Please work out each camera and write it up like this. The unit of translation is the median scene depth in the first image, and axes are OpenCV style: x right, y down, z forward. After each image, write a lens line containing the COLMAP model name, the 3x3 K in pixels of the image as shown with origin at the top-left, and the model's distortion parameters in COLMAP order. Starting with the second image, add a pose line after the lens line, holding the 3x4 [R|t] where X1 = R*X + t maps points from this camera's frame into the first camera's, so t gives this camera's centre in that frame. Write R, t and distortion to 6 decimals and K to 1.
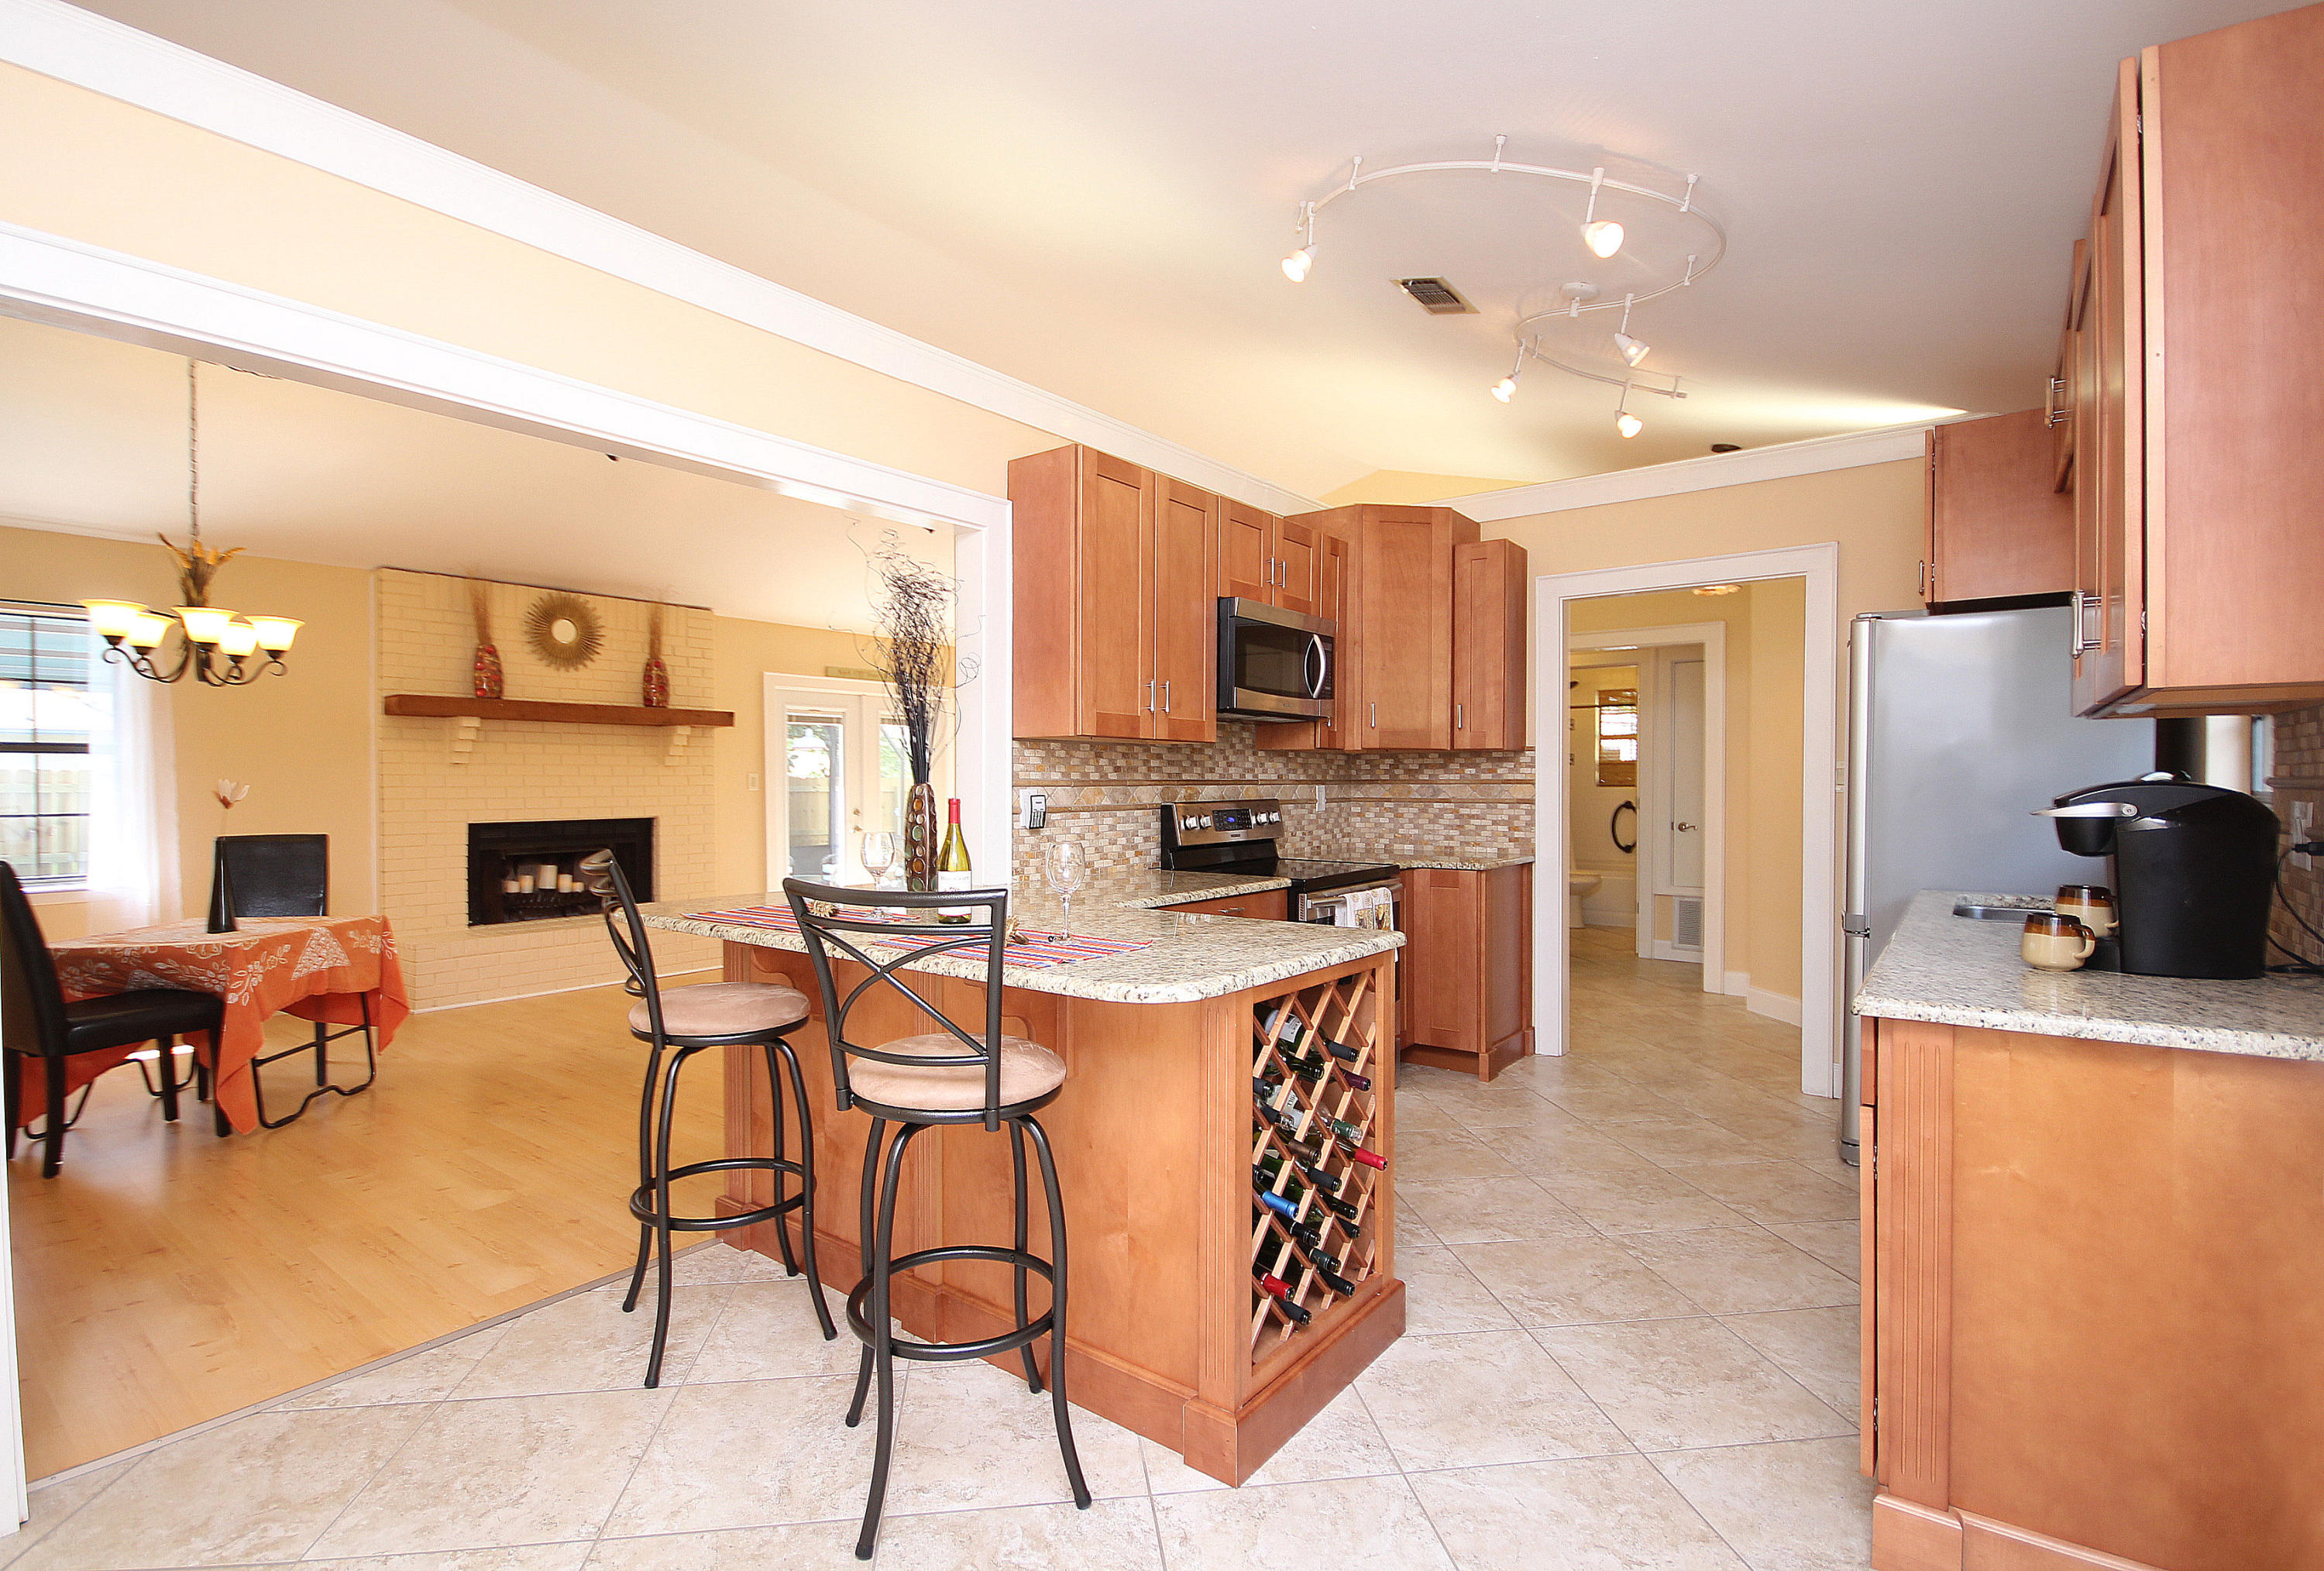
lens RADIAL K [[1084.9, 0, 1159.5], [0, 1084.9, 799.0], [0, 0, 1]] dist [-0.002163, -0.005877]
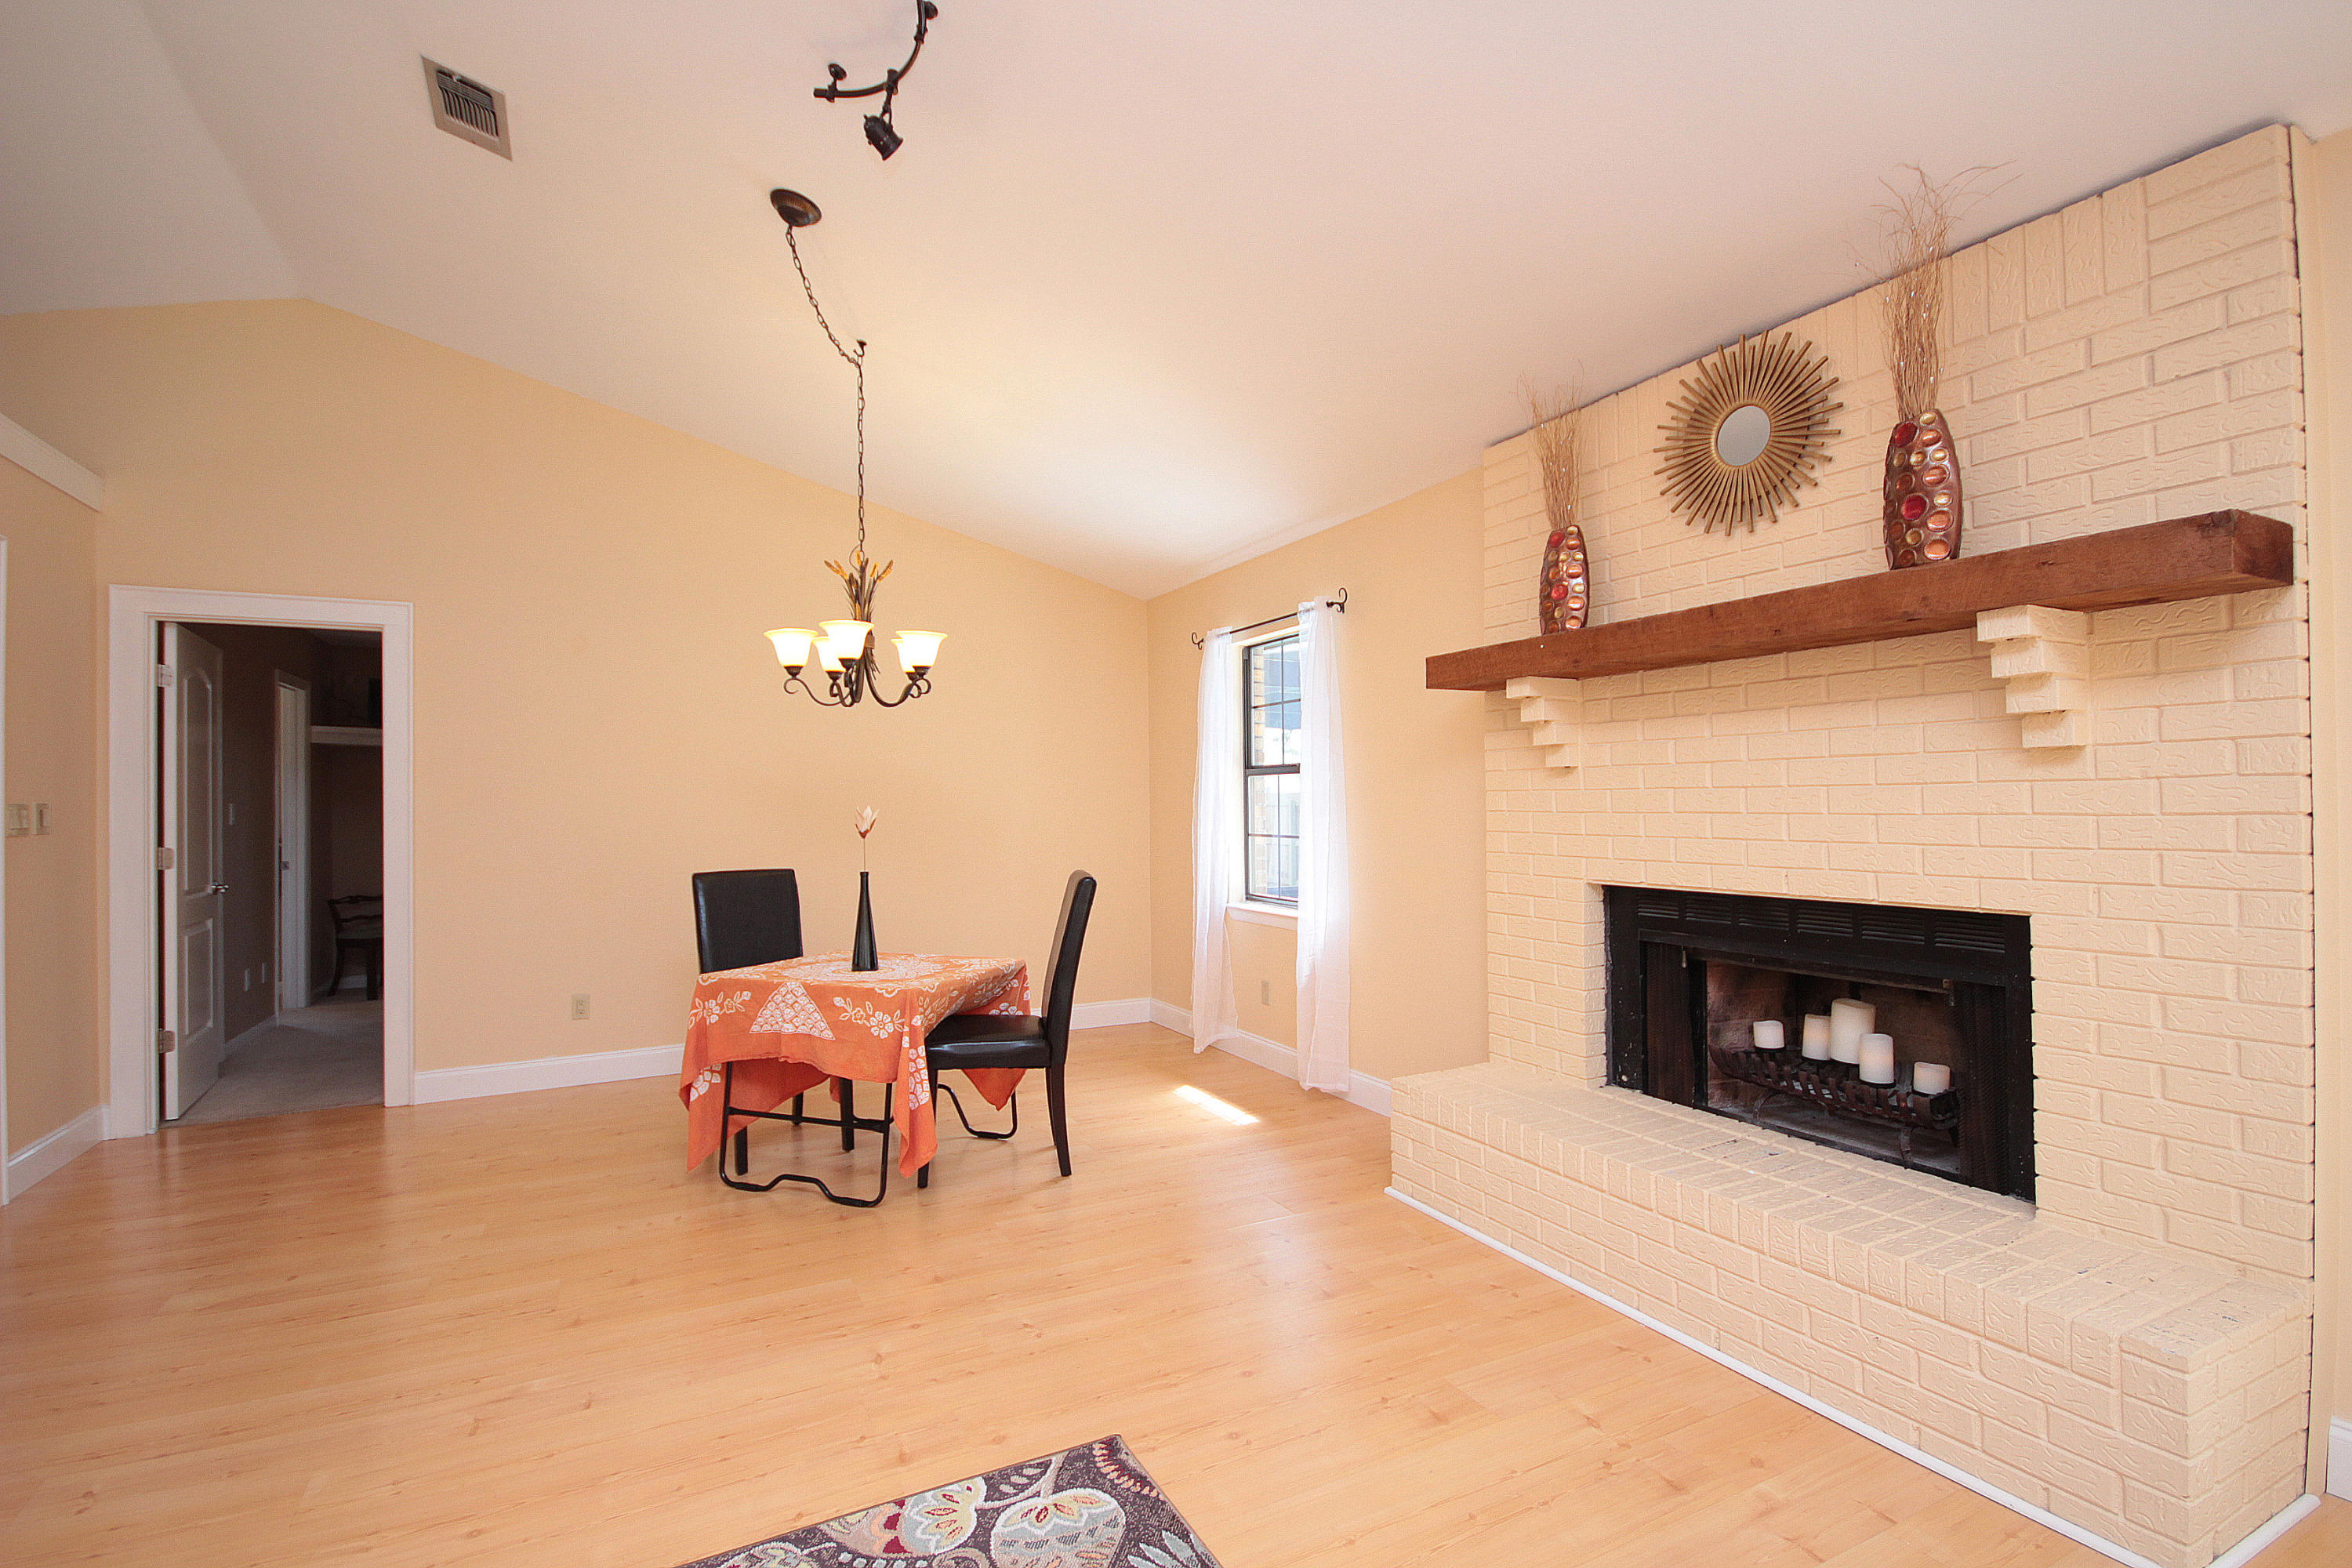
lens RADIAL K [[1080.6, 0, 1182.9], [0, 1080.6, 793.3], [0, 0, 1]] dist [-0.000337, -0.002955]
pose [[-0.430103, 0.000653, -0.902780, -0.142973], [-0.004191, 0.999988, 0.002721, -0.031750], [0.902770, 0.004954, -0.430095, 1.597730]]
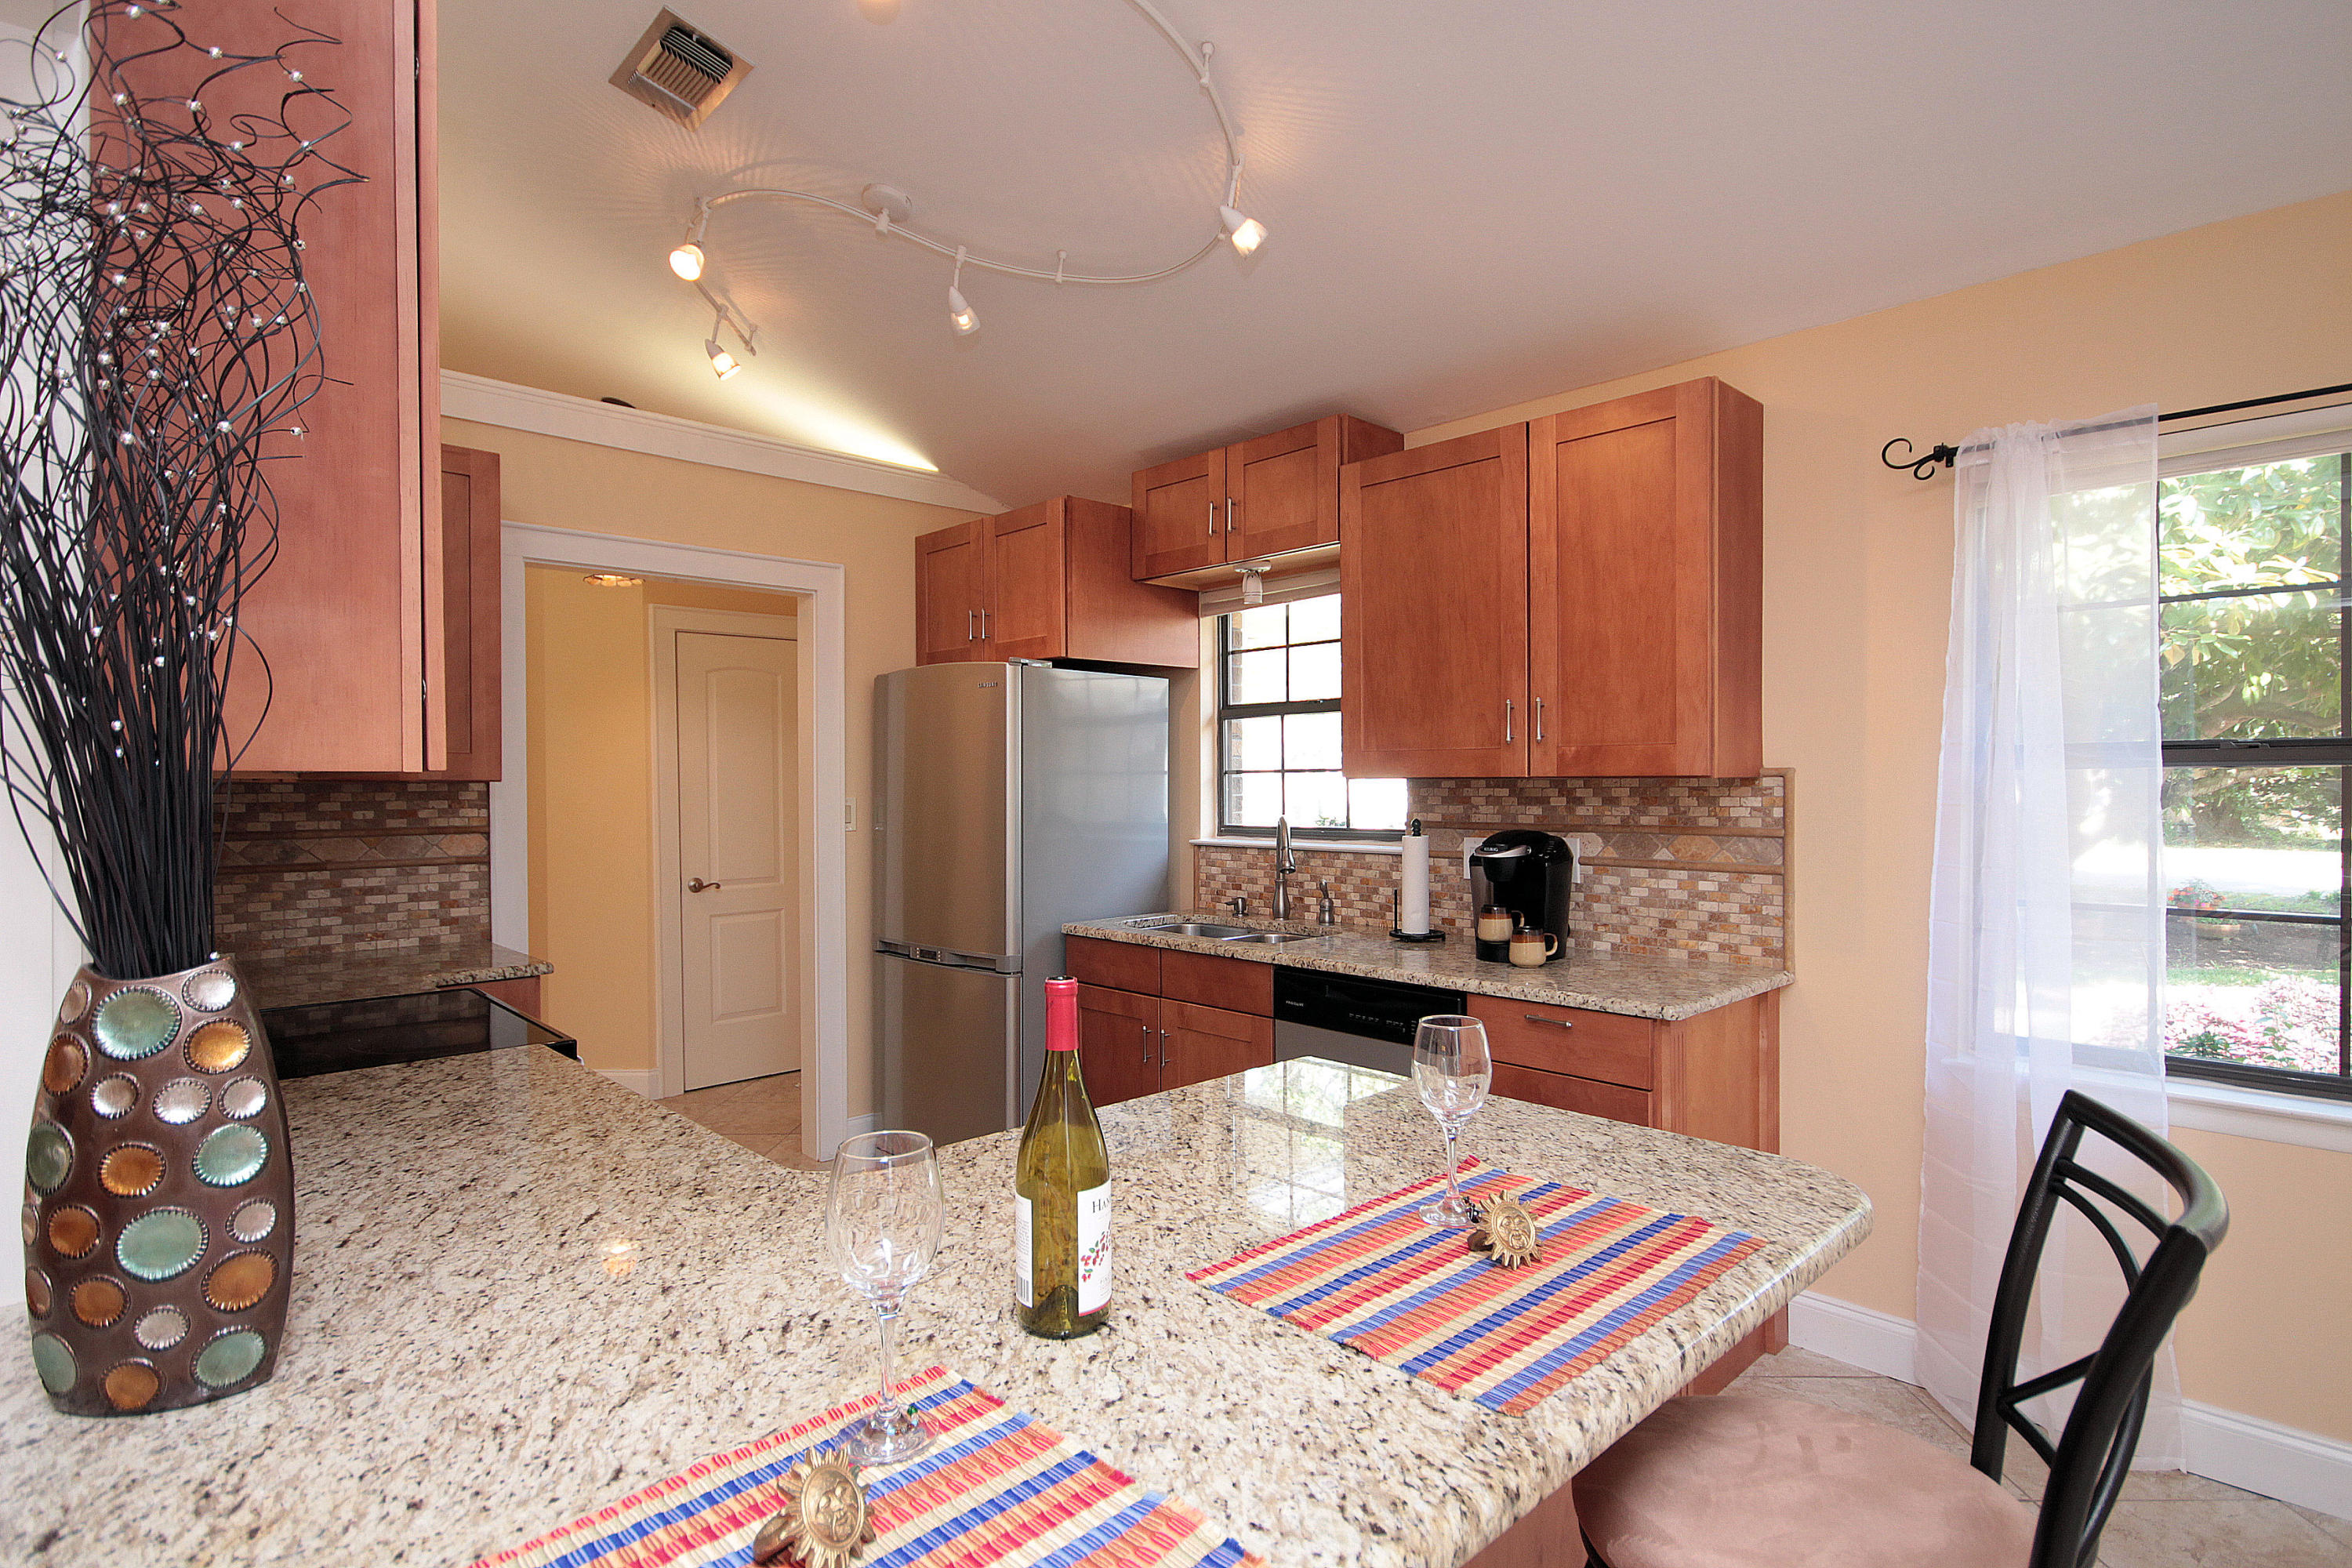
lens RADIAL K [[1190.2, 0, 1178.6], [0, 1190.2, 797.6], [0, 0, 1]] dist [-0.002877, 0.005523]
pose [[0.163740, -0.012202, 0.986428, -0.351837], [0.021079, 0.999738, 0.008868, -0.038867], [-0.986278, 0.019341, 0.163954, 0.554342]]
